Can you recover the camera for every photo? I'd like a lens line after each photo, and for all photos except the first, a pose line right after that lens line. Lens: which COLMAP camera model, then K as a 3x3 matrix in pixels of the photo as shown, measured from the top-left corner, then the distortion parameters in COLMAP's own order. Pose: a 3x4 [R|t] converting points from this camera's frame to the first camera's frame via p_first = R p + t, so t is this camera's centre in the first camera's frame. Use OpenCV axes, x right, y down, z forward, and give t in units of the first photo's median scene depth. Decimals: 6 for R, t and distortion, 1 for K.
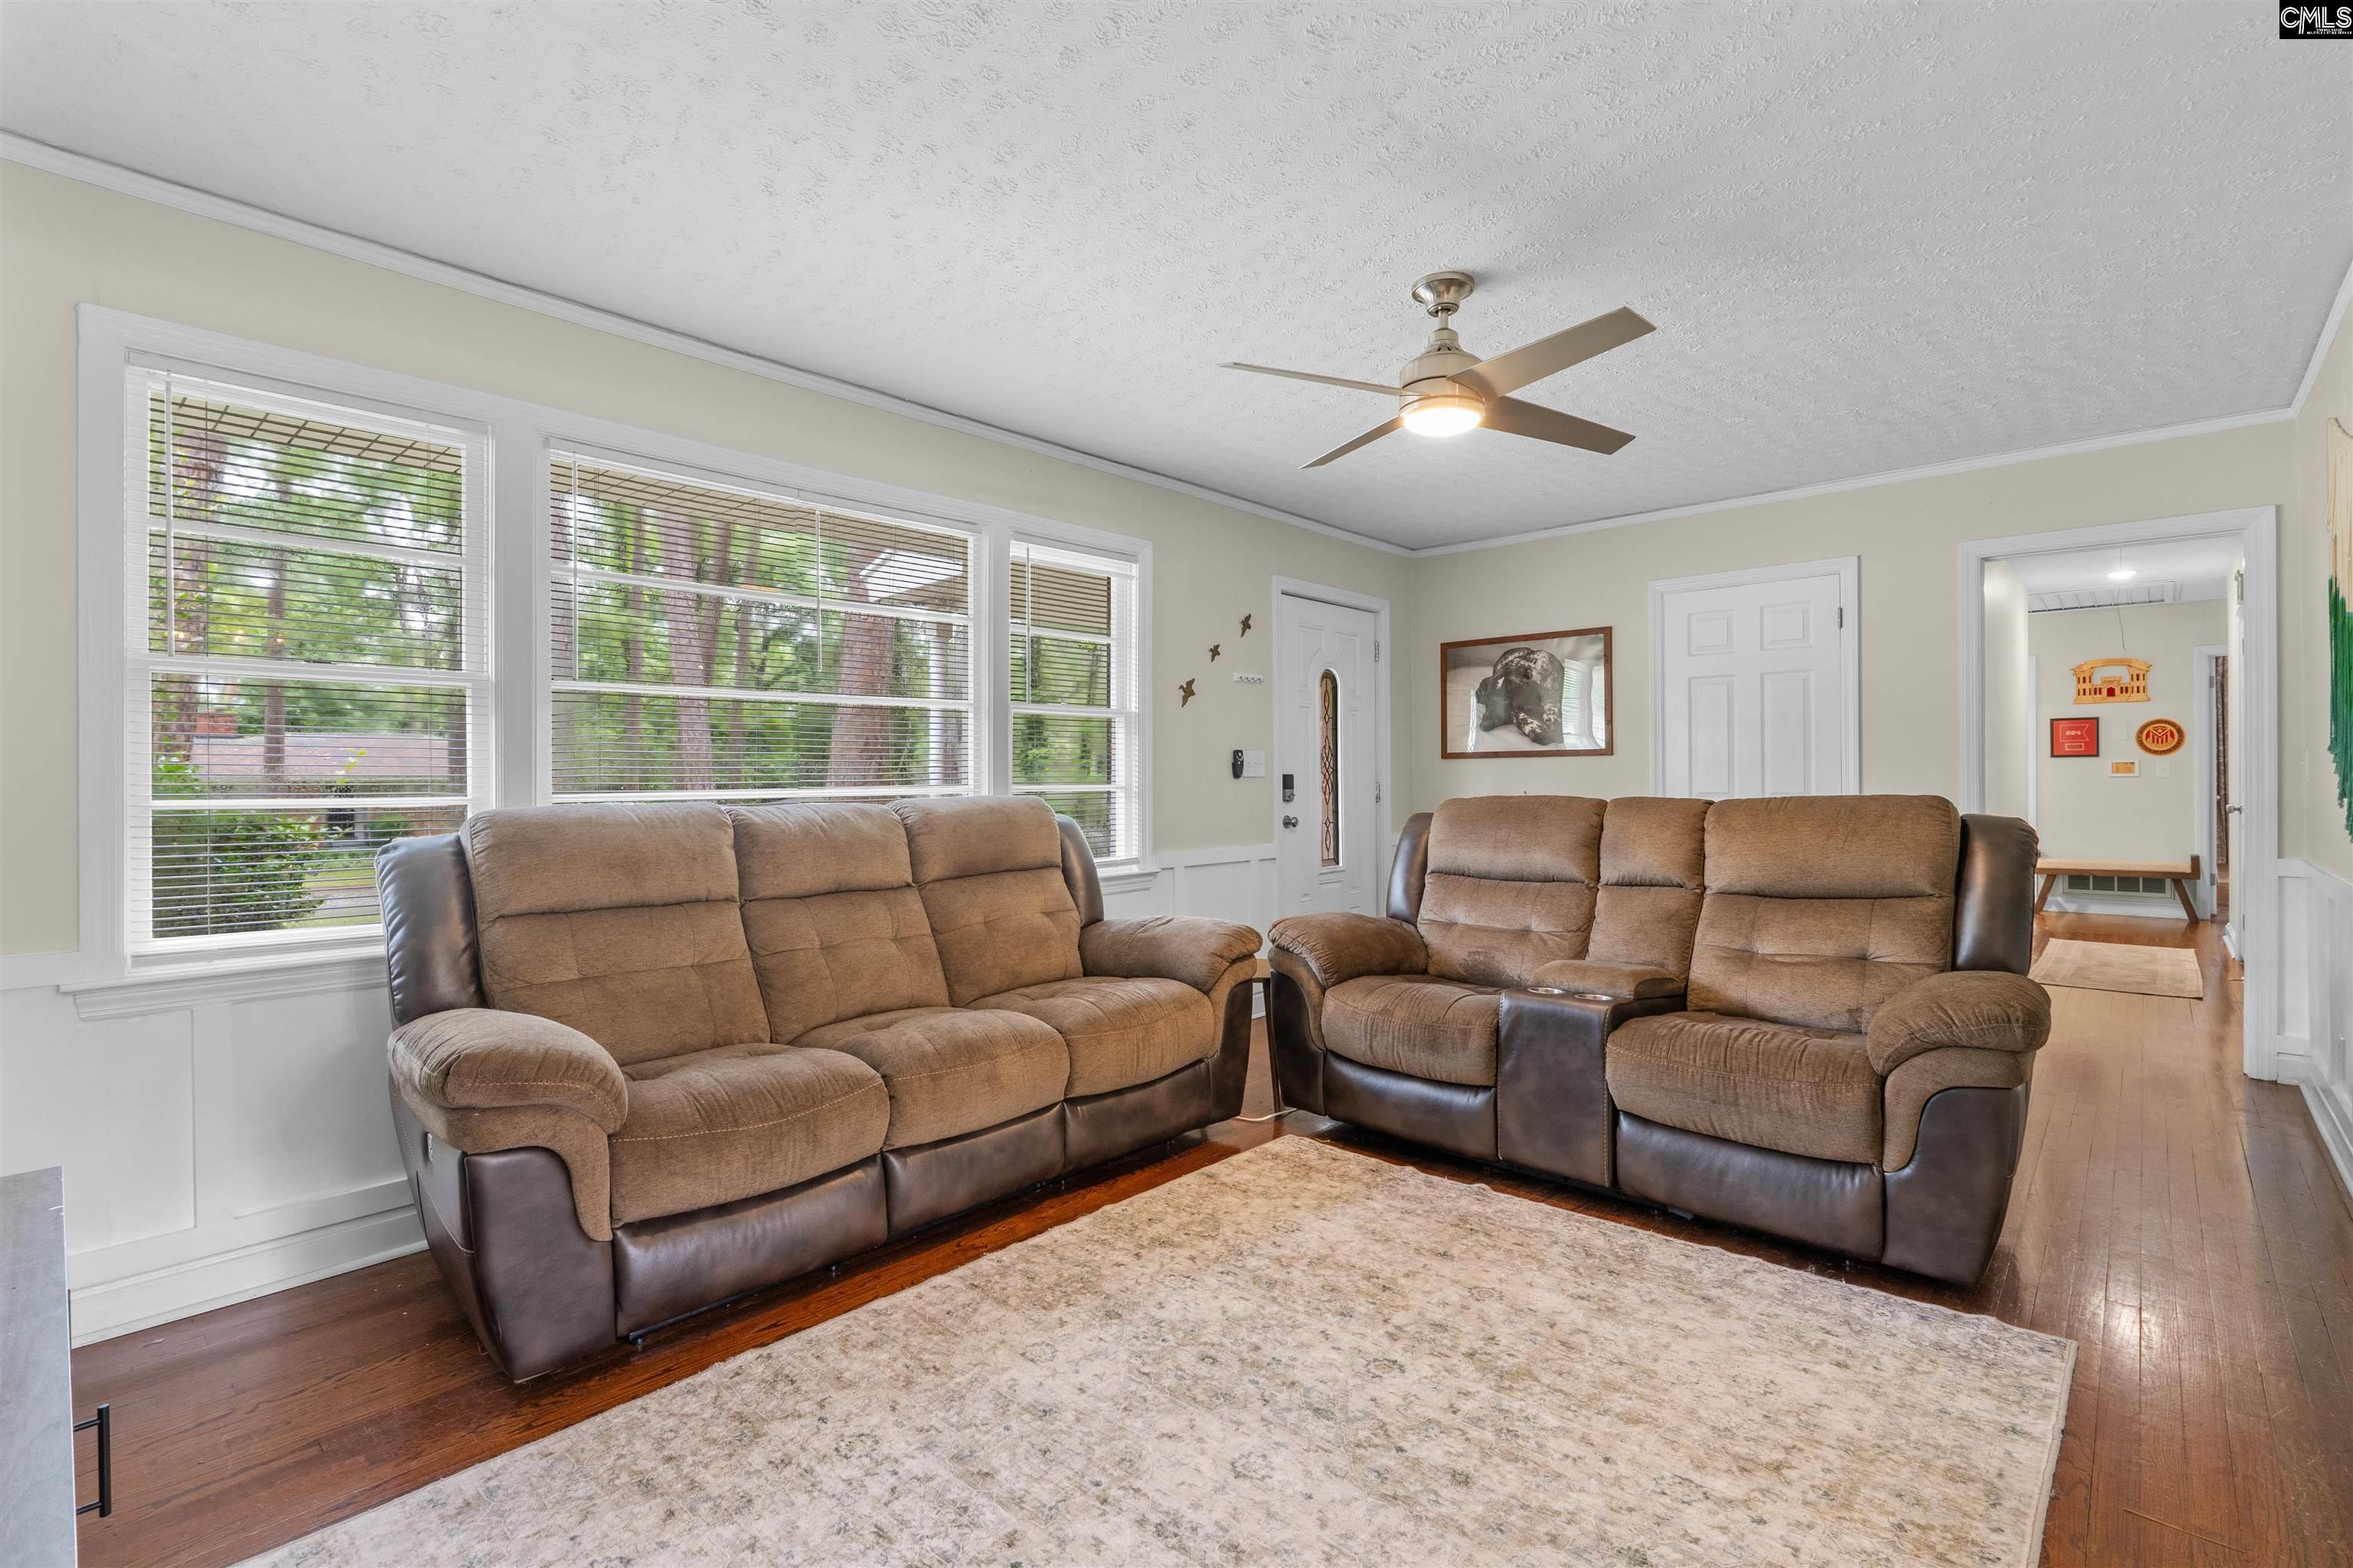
lens RADIAL K [[1086.8, 0, 1174.4], [0, 1086.8, 779.3], [0, 0, 1]] dist [0.000411, 0.000017]
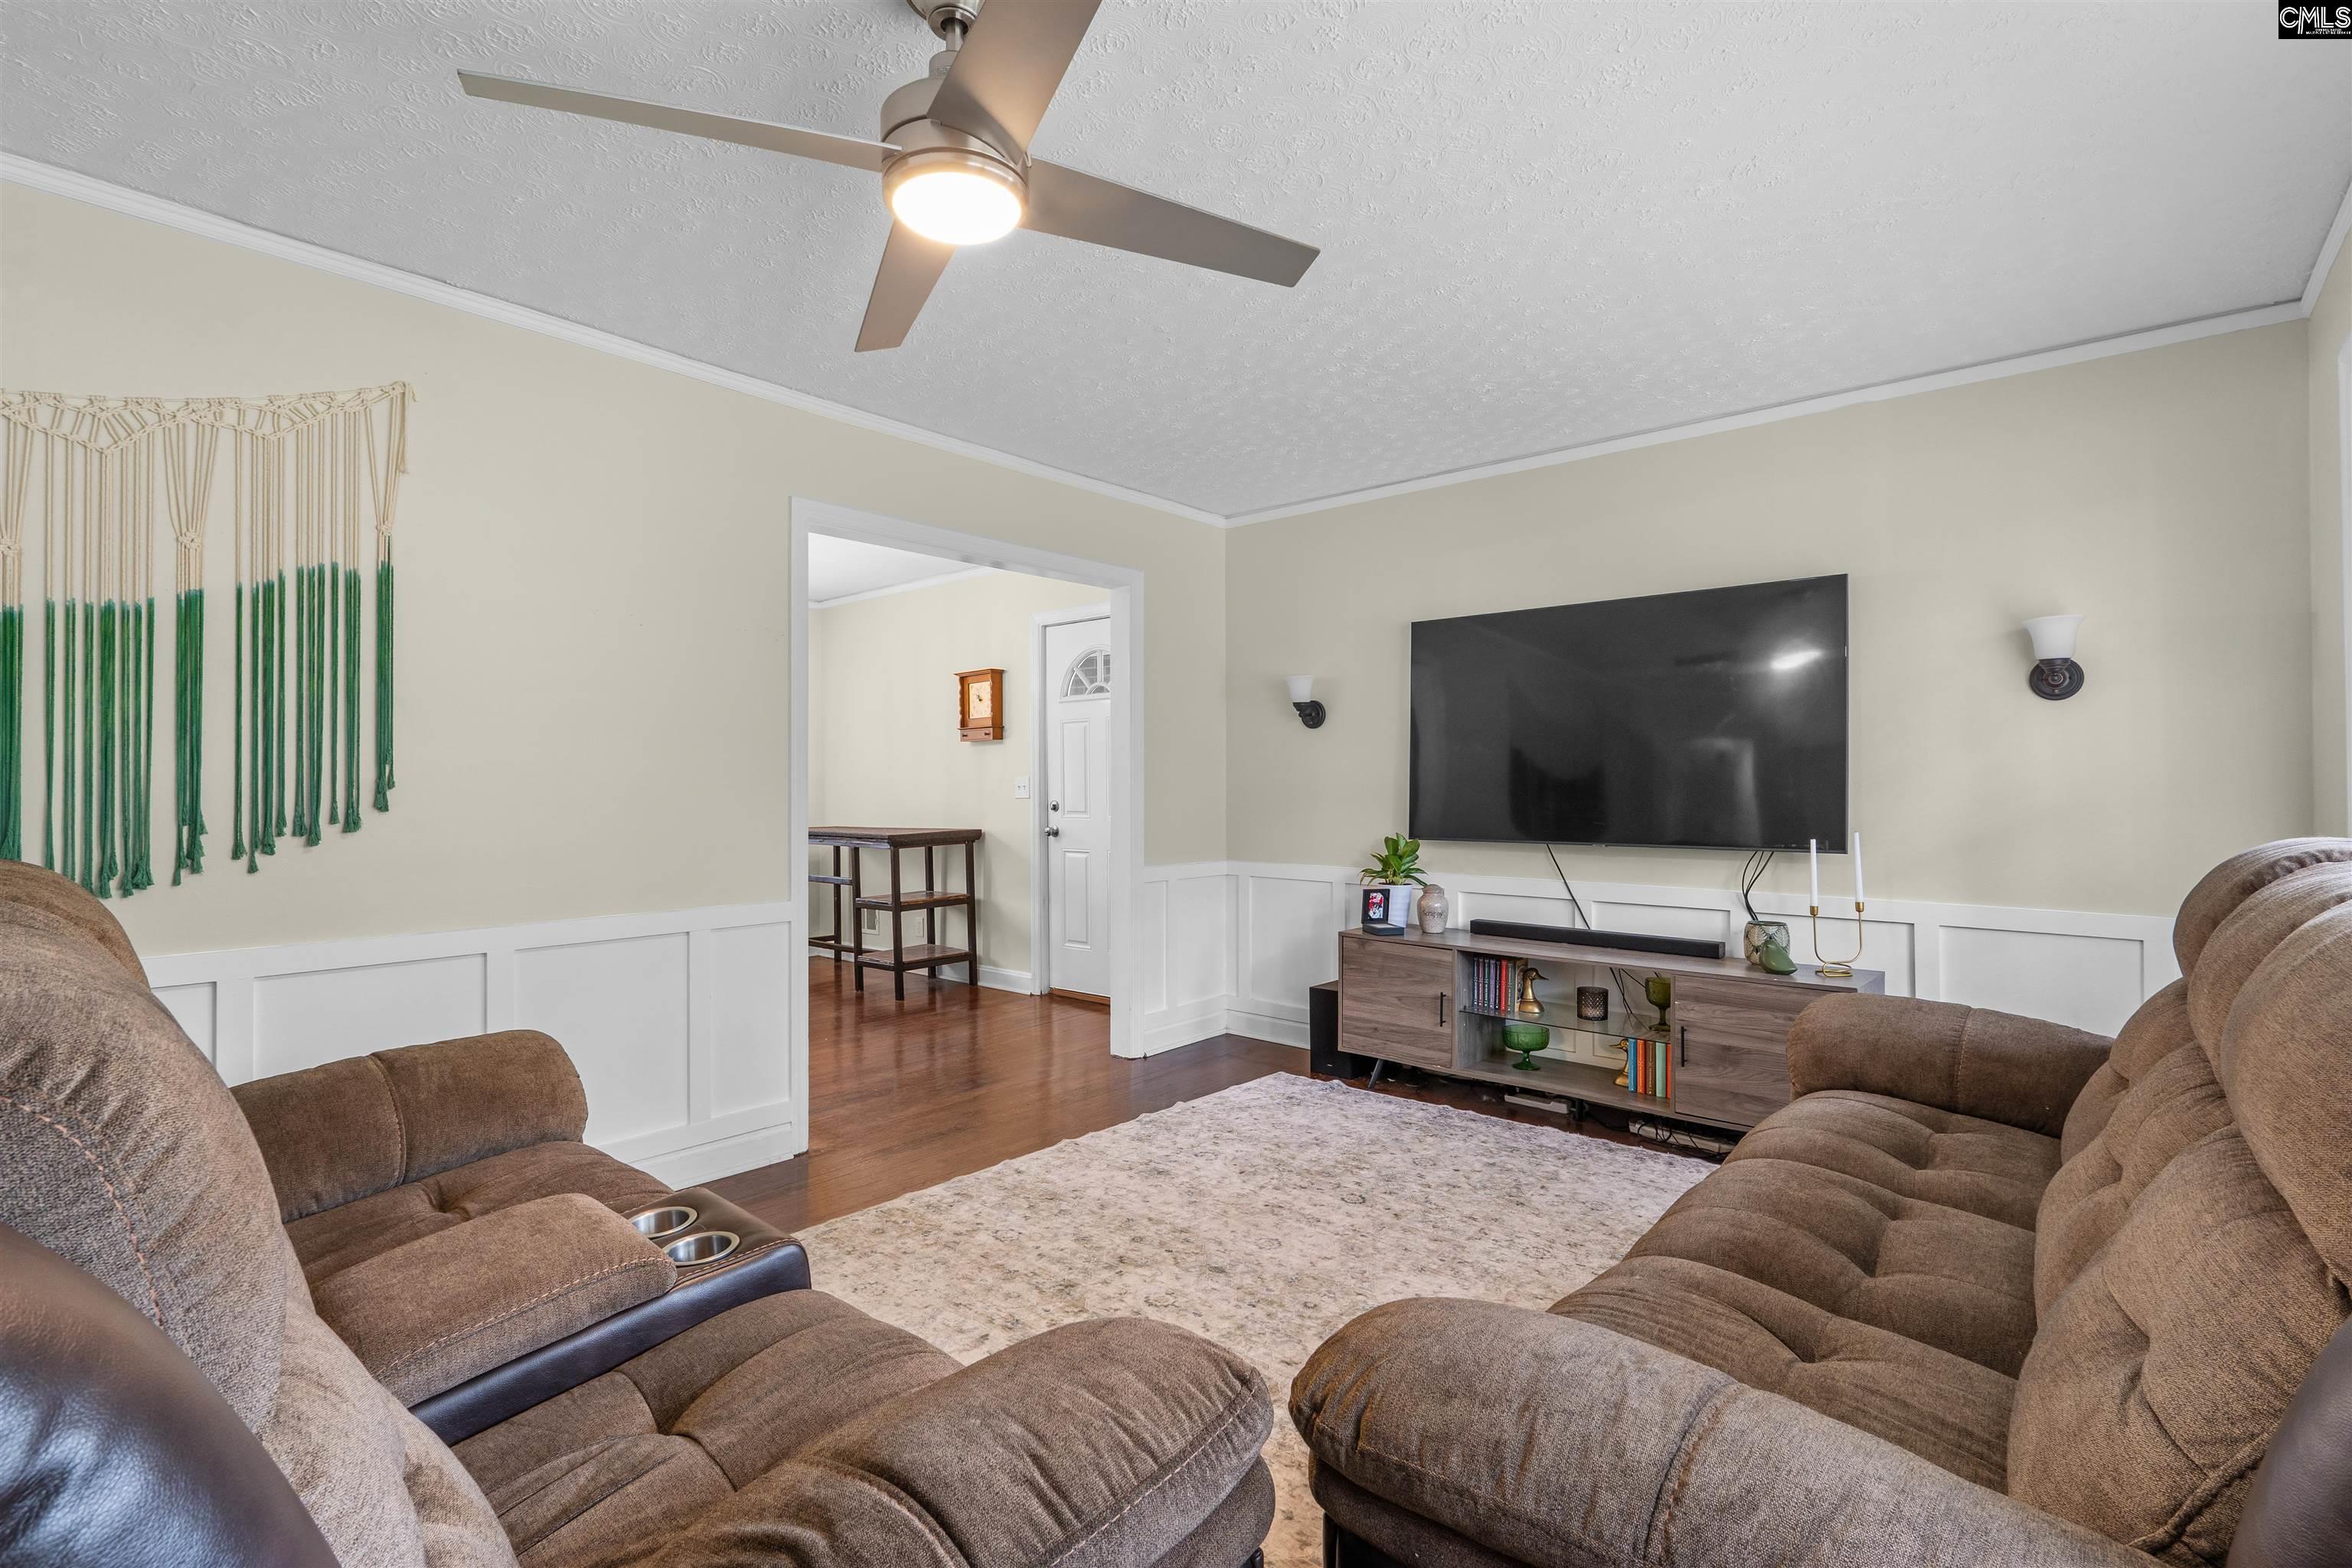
lens RADIAL K [[1086.3, 0, 1178.8], [0, 1086.3, 777.9], [0, 0, 1]] dist [0.000411, 0.000017]
pose [[-0.999584, 0.011163, -0.026587, 0.218626], [0.011182, 0.999937, -0.000567, -0.032300], [0.026579, -0.000864, -0.999646, 2.402604]]
